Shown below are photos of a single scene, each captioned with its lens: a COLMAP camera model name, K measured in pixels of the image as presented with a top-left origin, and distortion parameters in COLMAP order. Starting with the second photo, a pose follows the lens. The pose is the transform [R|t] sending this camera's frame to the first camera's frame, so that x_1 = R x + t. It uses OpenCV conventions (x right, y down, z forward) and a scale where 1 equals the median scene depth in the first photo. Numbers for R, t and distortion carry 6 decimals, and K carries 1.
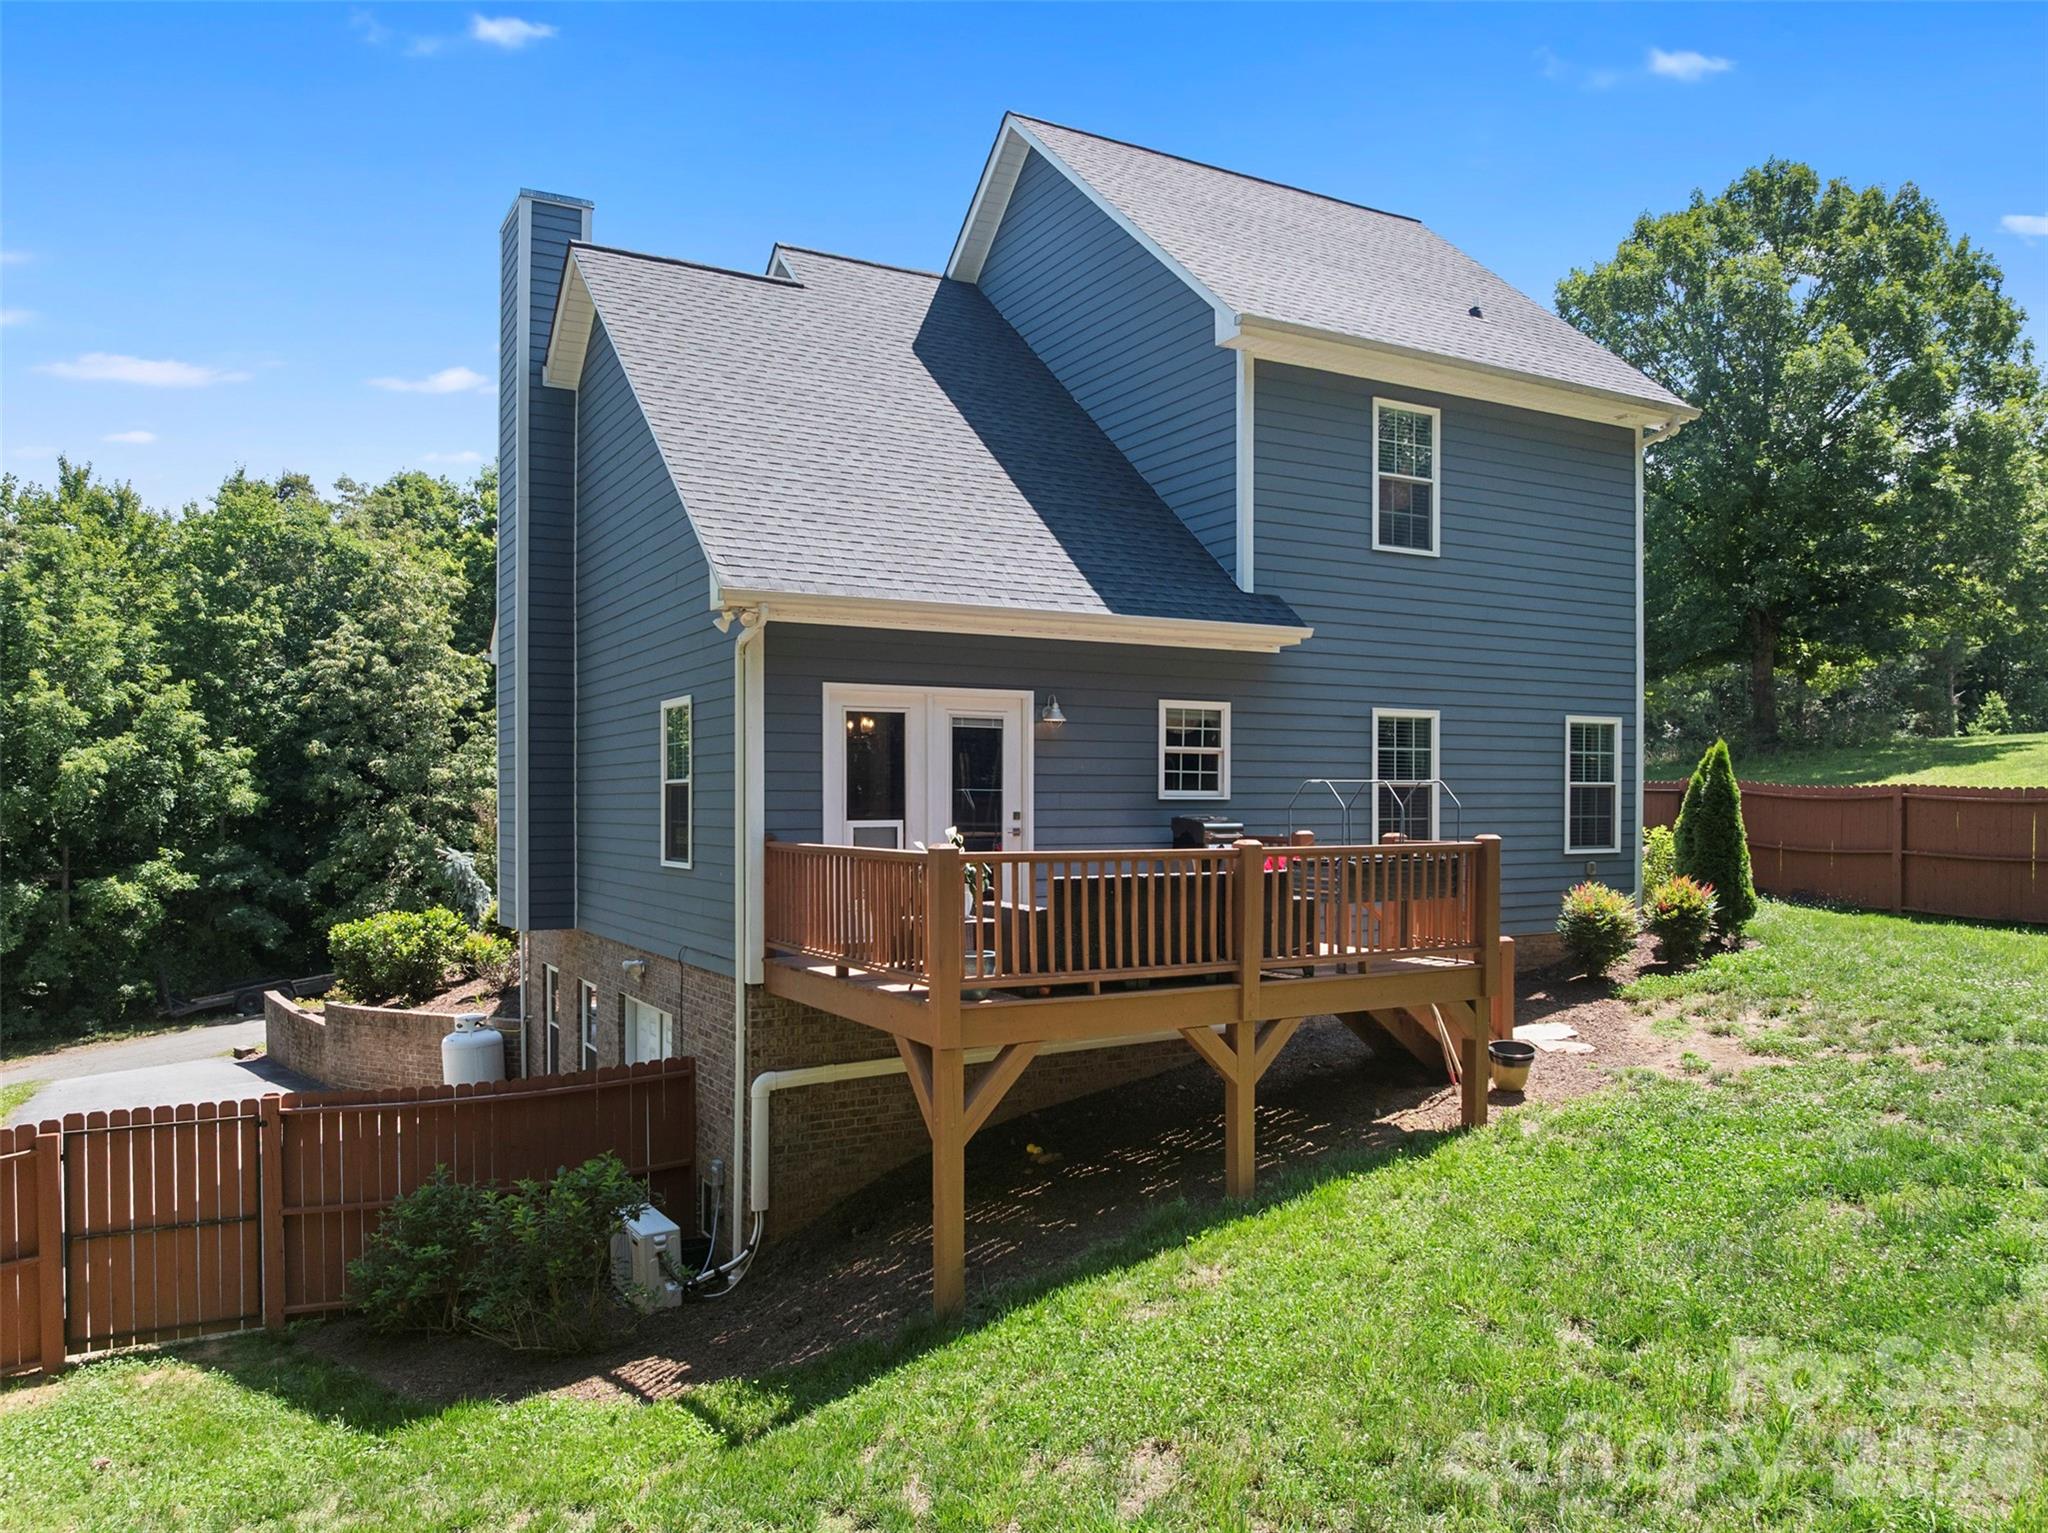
lens RADIAL K [[1488.5, 0, 1024.0], [0, 1488.5, 766.5], [0, 0, 1]] dist [-0.002395, -0.034968]
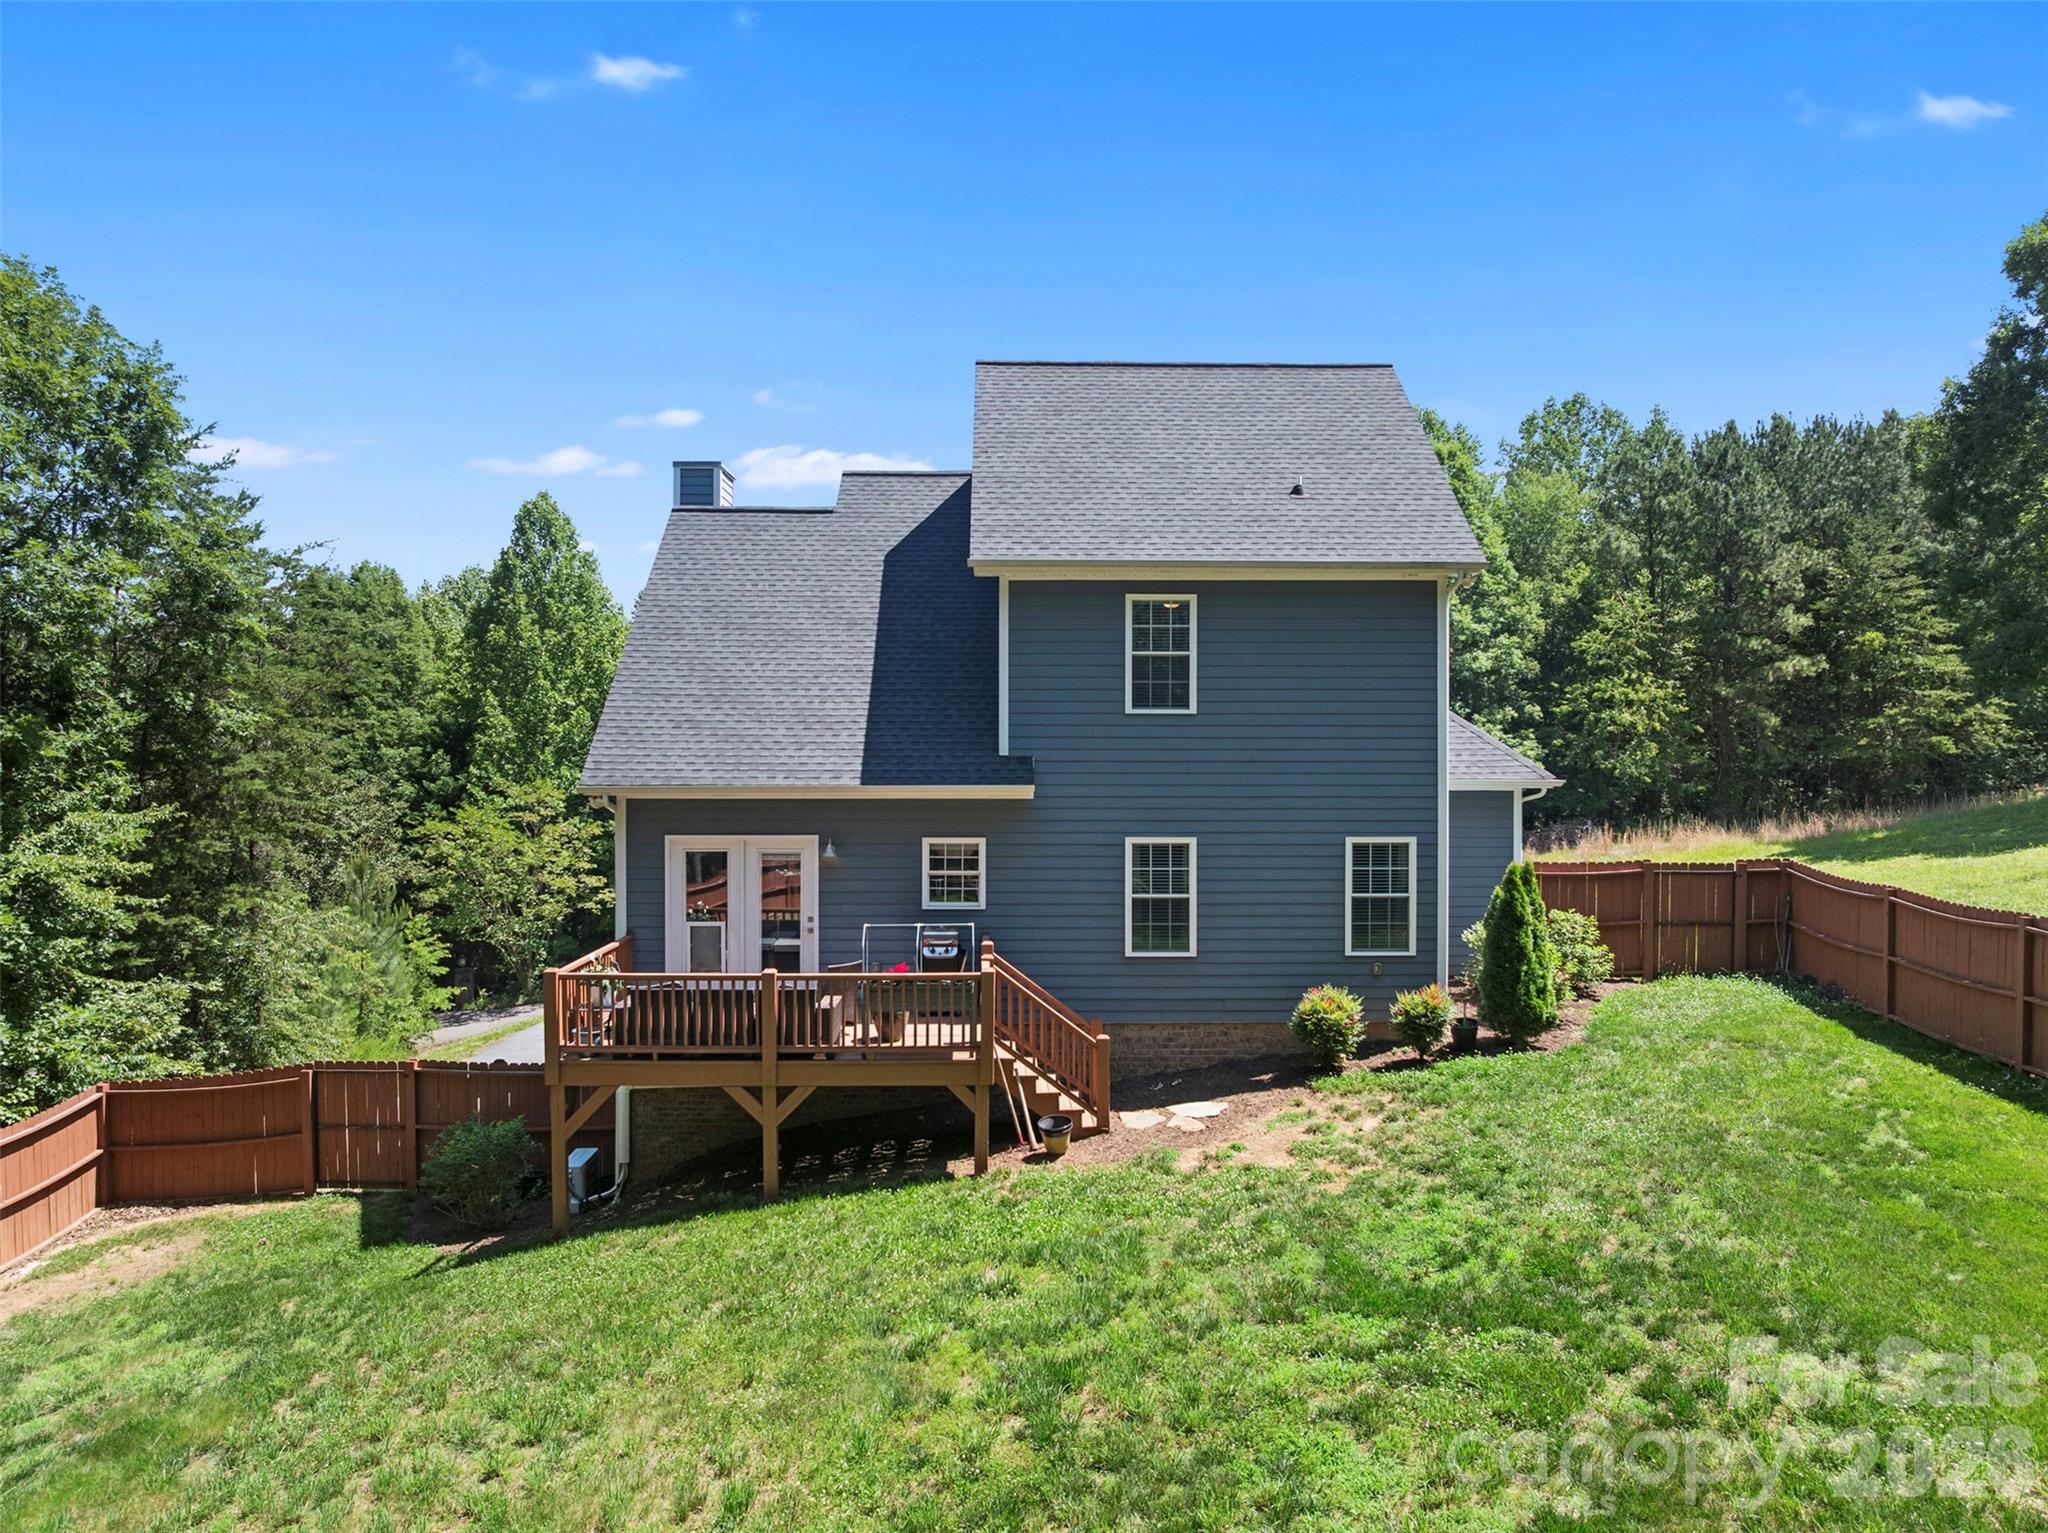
lens RADIAL K [[1463.5, 0, 1022.6], [0, 1463.5, 674.5], [0, 0, 1]] dist [-0.047553, 0.029097]
pose [[0.878404, -0.019307, -0.477528, 0.817589], [0.007981, 0.999637, -0.025734, -0.159036], [0.477852, 0.018794, 0.878239, -0.160390]]
